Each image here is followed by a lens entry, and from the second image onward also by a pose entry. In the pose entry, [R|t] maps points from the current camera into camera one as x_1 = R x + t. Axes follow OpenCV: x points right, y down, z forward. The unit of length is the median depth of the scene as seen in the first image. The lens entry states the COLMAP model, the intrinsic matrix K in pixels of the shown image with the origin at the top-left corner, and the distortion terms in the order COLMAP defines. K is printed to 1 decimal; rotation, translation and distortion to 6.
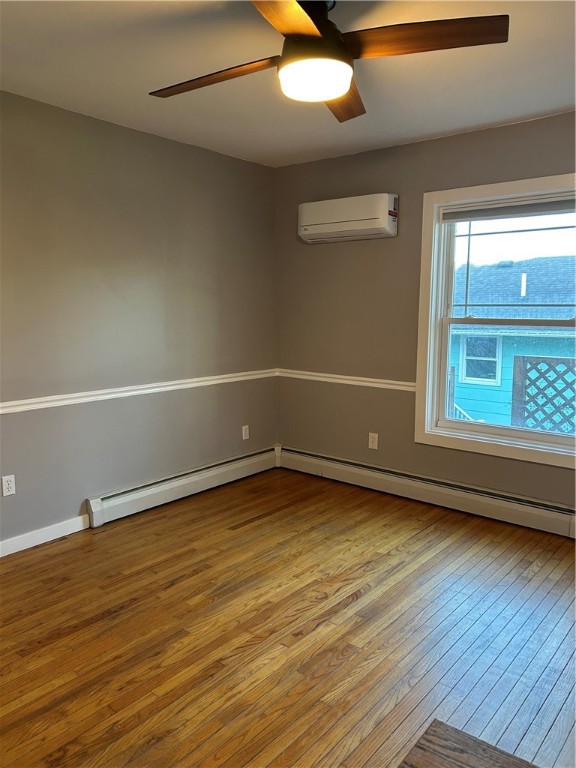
lens RADIAL K [[582.4, 0, 289.9], [0, 582.4, 380.1], [0, 0, 1]] dist [0.061870, -0.063706]
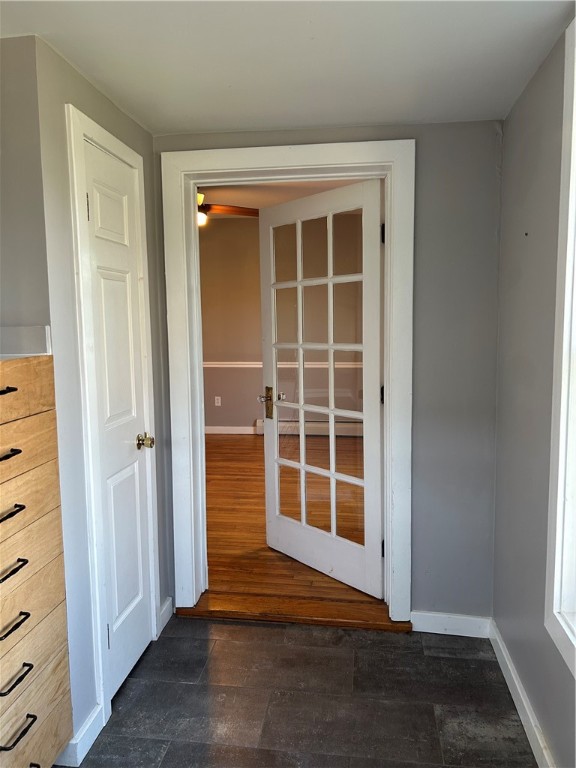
lens RADIAL K [[582.4, 0, 287.2], [0, 582.4, 384.1], [0, 0, 1]] dist [0.061870, -0.063706]
pose [[0.520892, 0.092718, -0.848573, 1.432615], [-0.102519, 0.993683, 0.045642, -0.004633], [0.847444, 0.063220, 0.527107, 0.099074]]
